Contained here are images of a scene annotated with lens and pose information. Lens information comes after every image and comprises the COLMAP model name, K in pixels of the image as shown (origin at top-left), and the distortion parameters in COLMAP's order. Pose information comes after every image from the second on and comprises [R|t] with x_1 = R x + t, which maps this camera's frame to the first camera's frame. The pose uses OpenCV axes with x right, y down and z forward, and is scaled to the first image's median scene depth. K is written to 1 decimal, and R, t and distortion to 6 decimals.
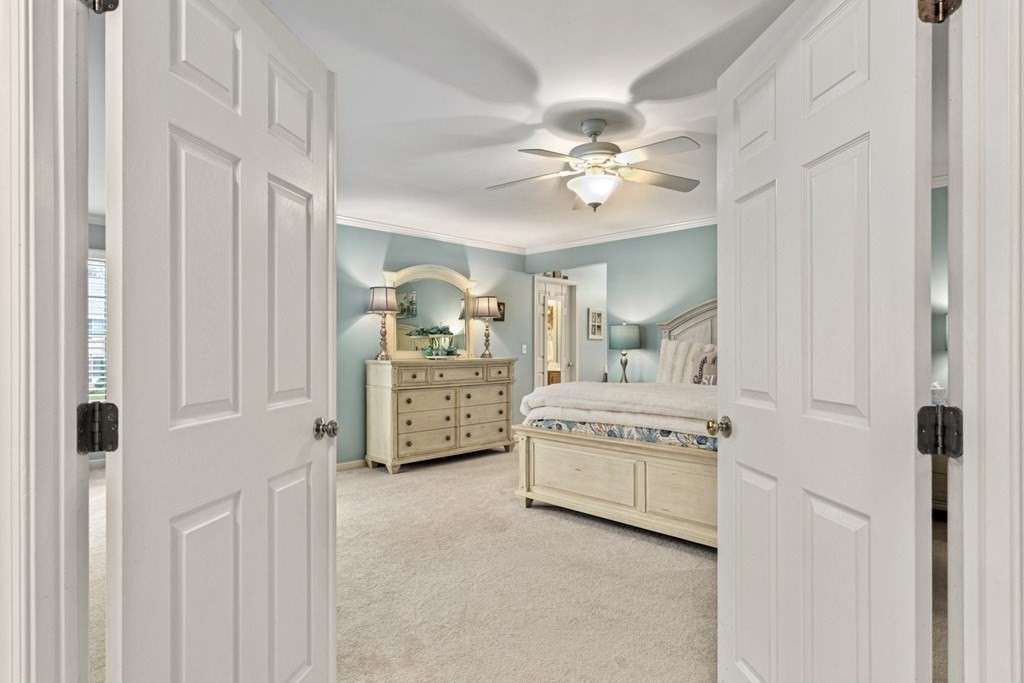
lens RADIAL K [[557.8, 0, 500.2], [0, 557.8, 345.0], [0, 0, 1]] dist [-0.001887, -0.000043]
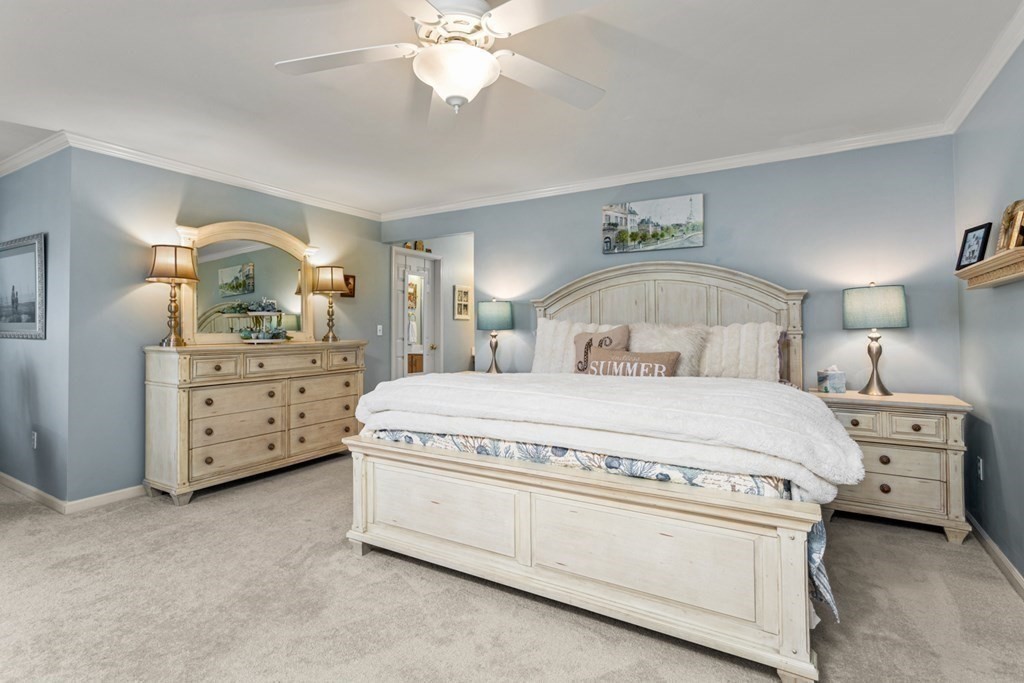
lens RADIAL K [[507.0, 0, 508.7], [0, 507.0, 323.1], [0, 0, 1]] dist [-0.000772, 0.000313]
pose [[0.966640, 0.000063, 0.256139, 0.044679], [0.001790, 0.999974, -0.006999, 0.002466], [-0.256132, 0.007224, 0.966615, 0.244361]]
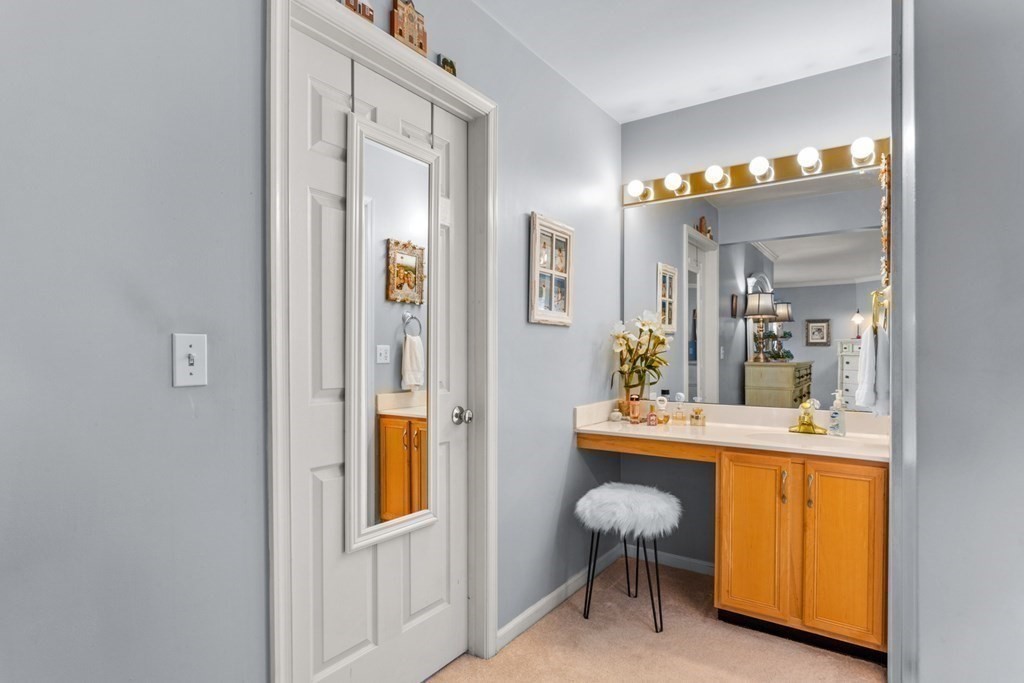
lens RADIAL K [[554.3, 0, 511.4], [0, 554.3, 361.3], [0, 0, 1]] dist [0.000143, 0.000011]
pose [[0.979782, -0.001721, 0.200060, 0.131647], [-0.001774, 0.999849, 0.017289, 0.006298], [-0.200060, -0.017294, 0.979631, 1.034848]]
